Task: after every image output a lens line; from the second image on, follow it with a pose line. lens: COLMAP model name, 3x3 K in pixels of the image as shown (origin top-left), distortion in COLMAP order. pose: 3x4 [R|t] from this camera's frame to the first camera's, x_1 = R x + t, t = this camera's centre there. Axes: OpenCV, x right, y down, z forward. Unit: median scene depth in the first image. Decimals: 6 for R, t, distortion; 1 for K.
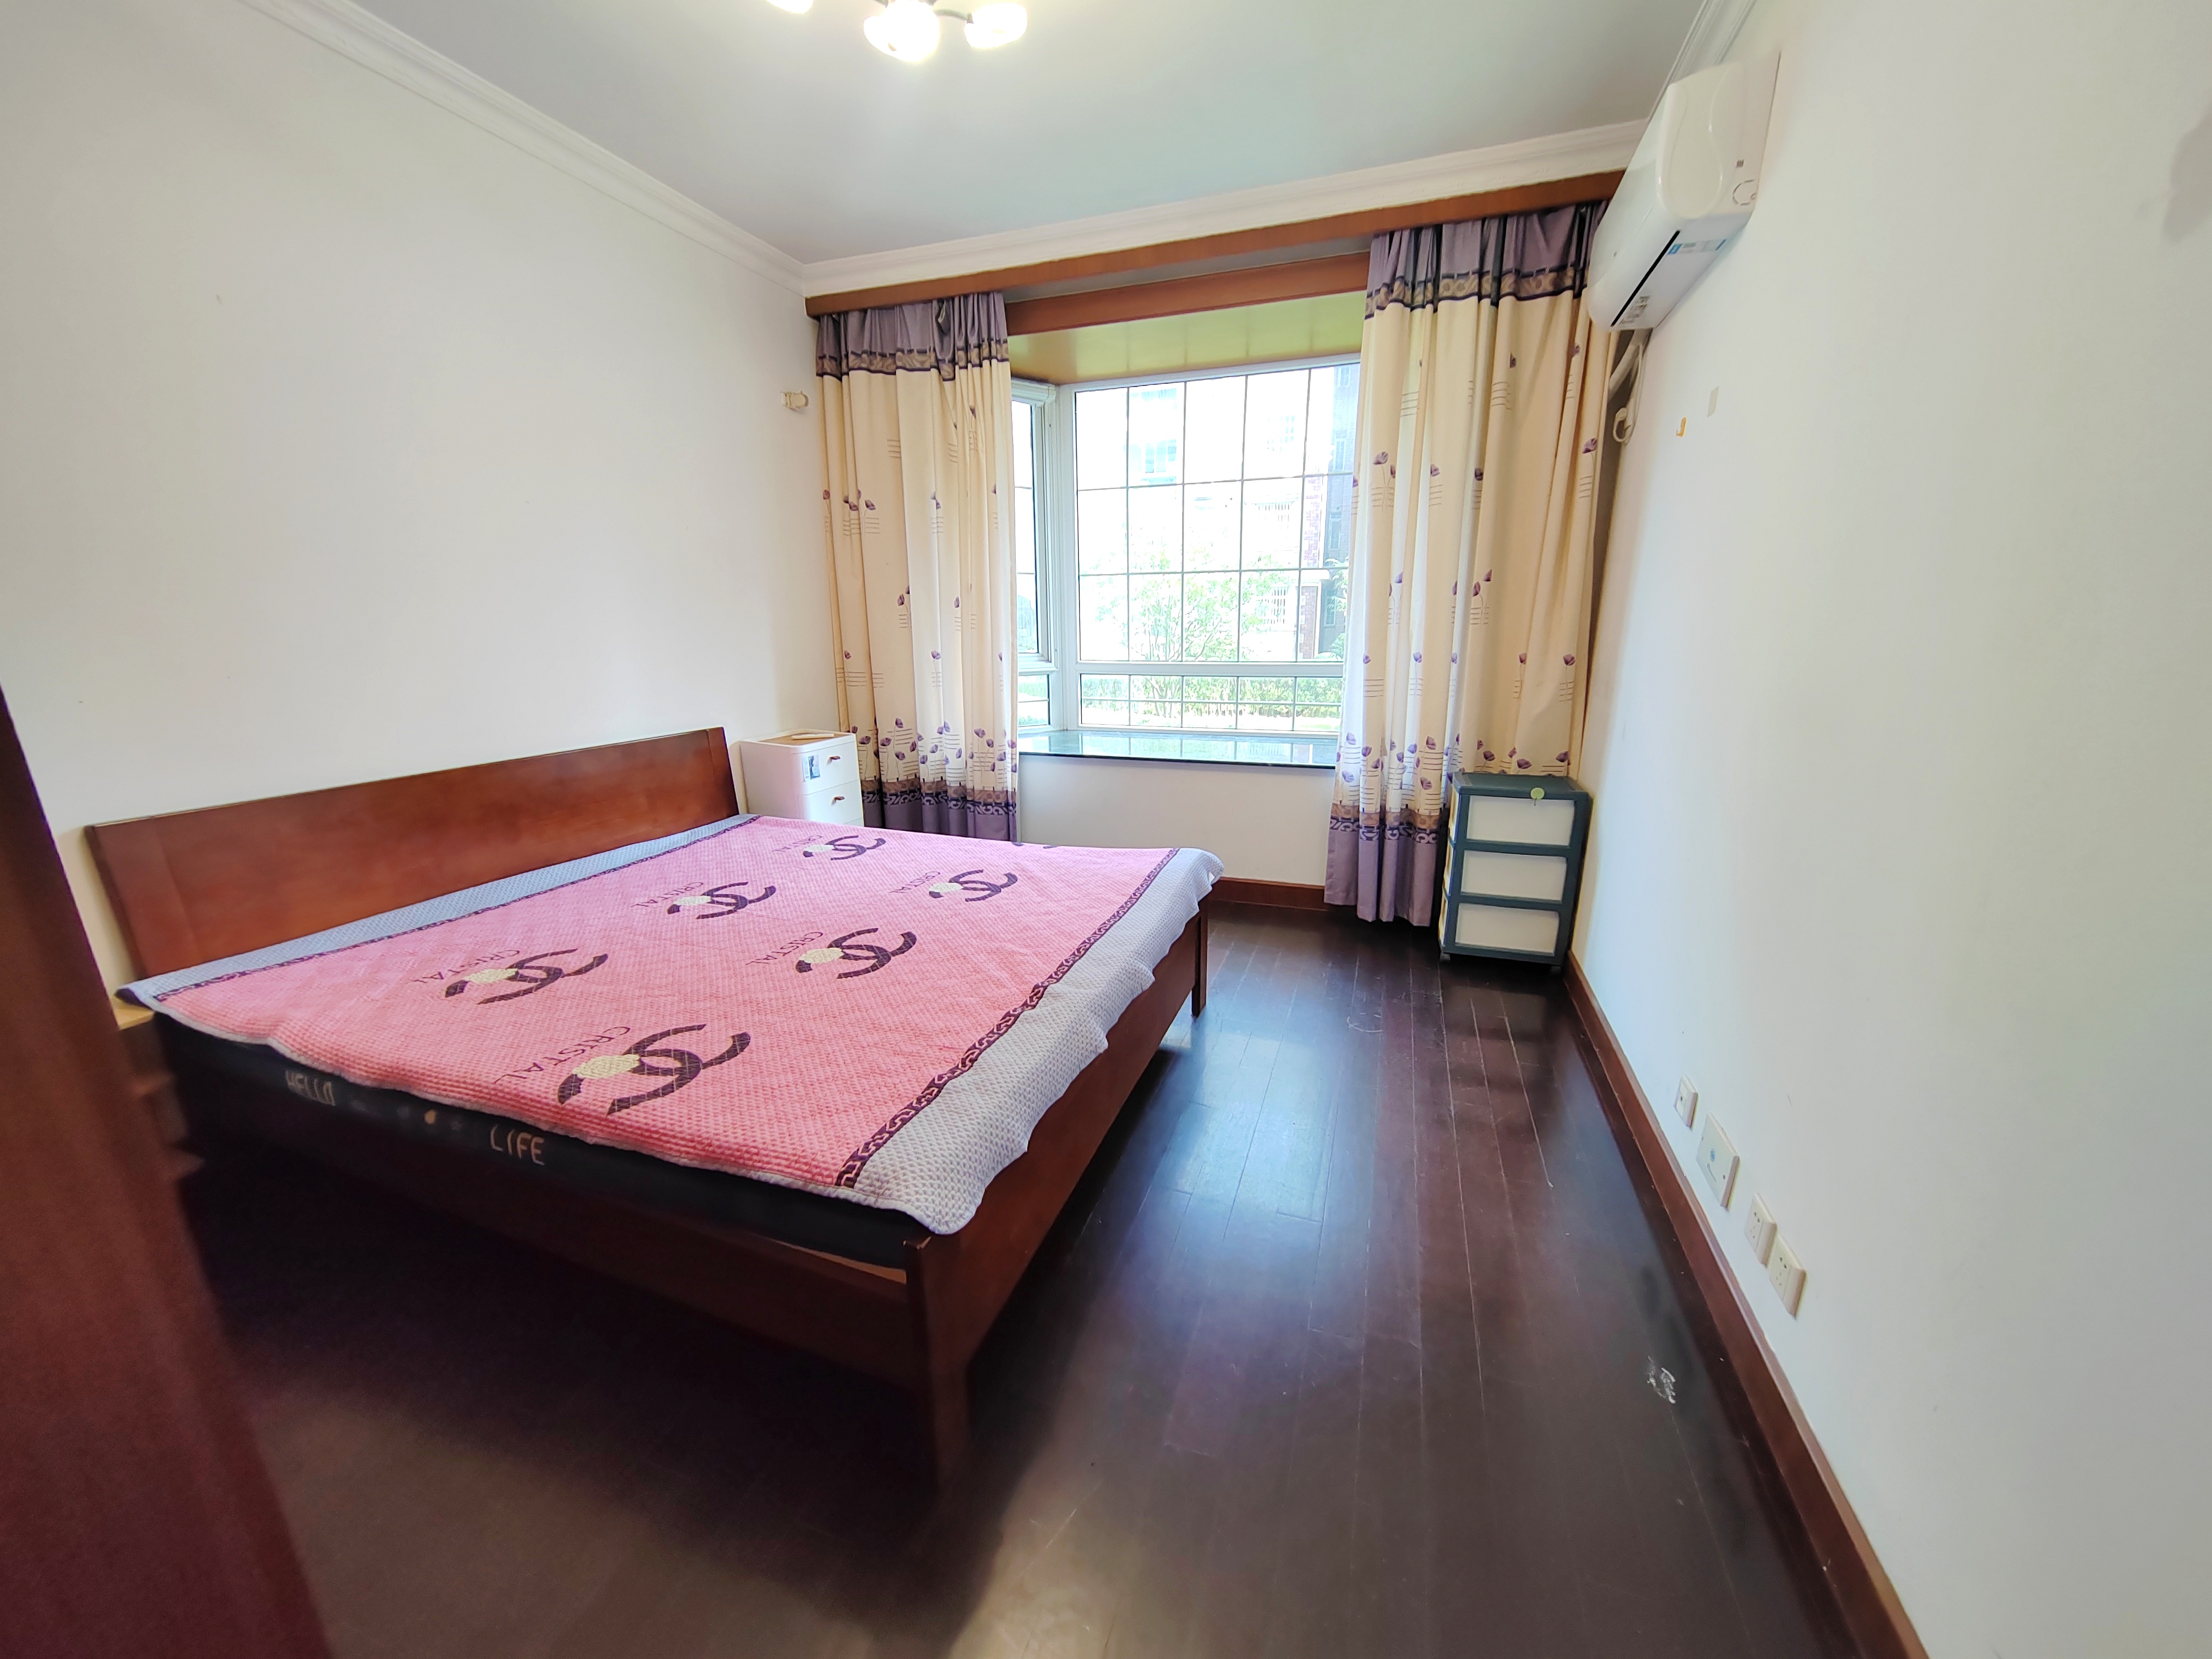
lens RADIAL K [[846.5, 0, 1111.8], [0, 846.5, 845.8], [0, 0, 1]] dist [0.011104, -0.000991]
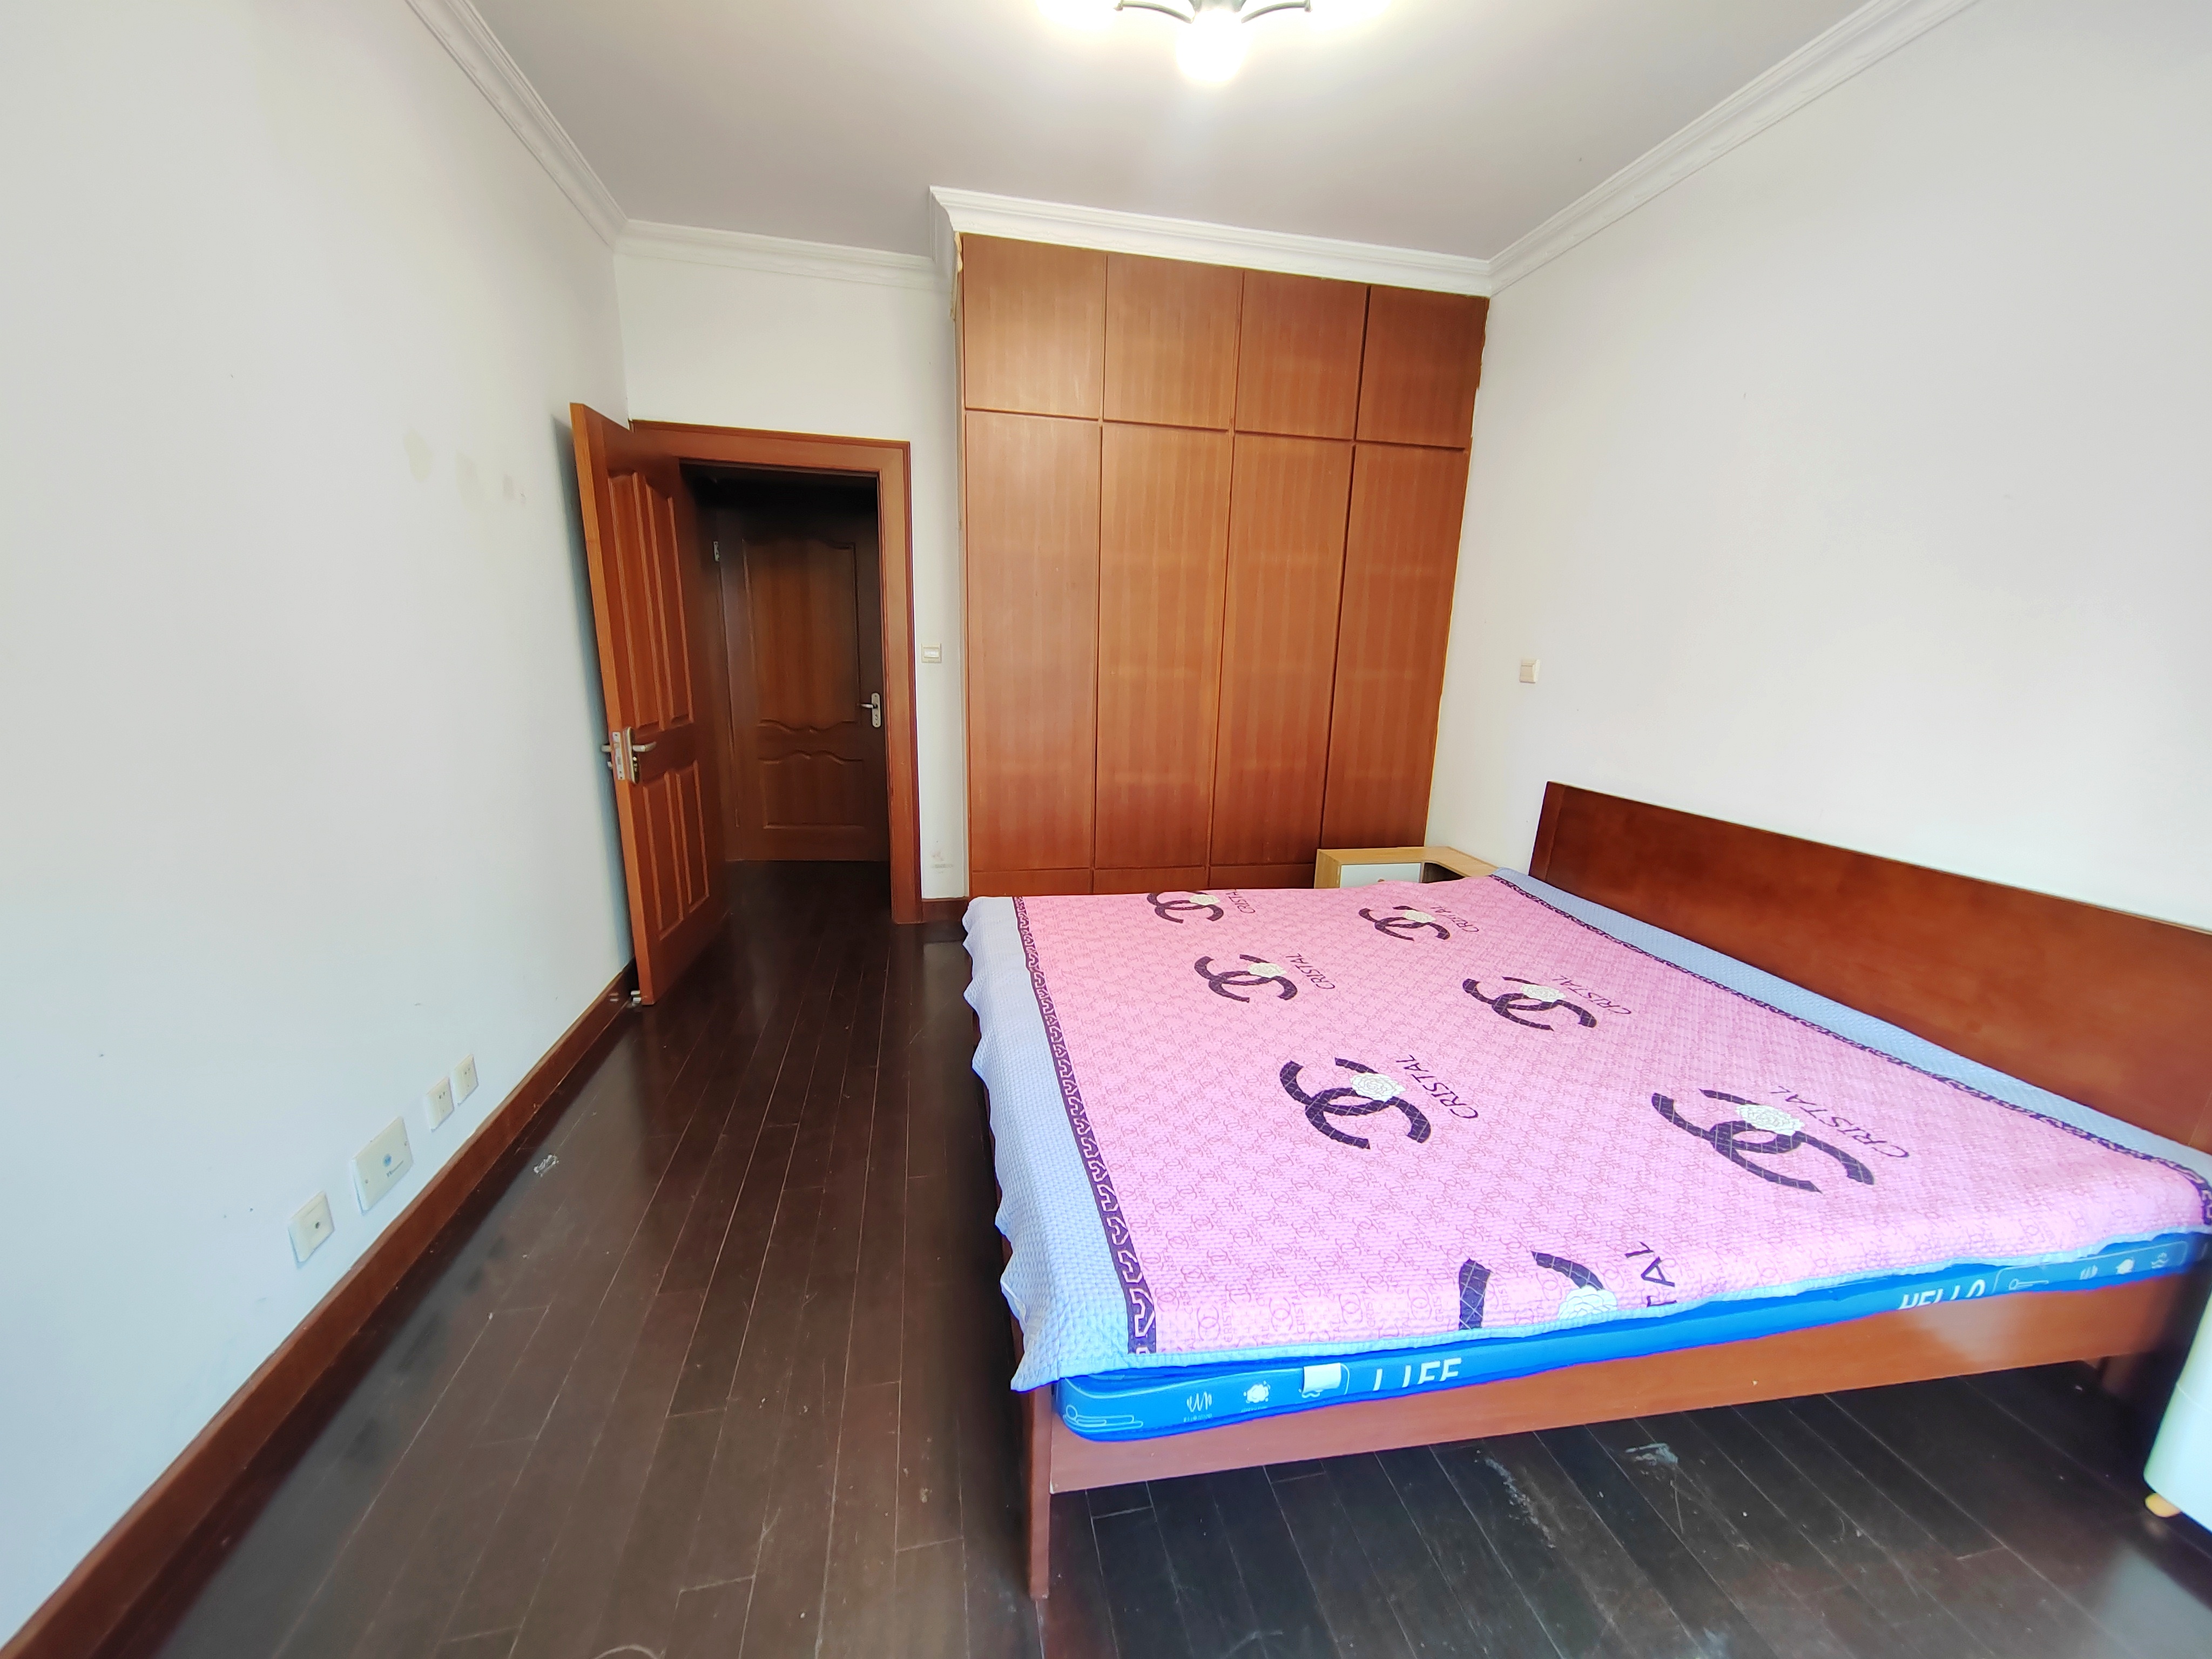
lens RADIAL K [[846.5, 0, 1109.6], [0, 846.5, 832.7], [0, 0, 1]] dist [0.011104, -0.000991]
pose [[-0.861118, 0.101037, -0.498264, 0.334330], [-0.145129, 0.890423, 0.431375, -0.444547], [0.487251, 0.443778, -0.752096, 1.578286]]
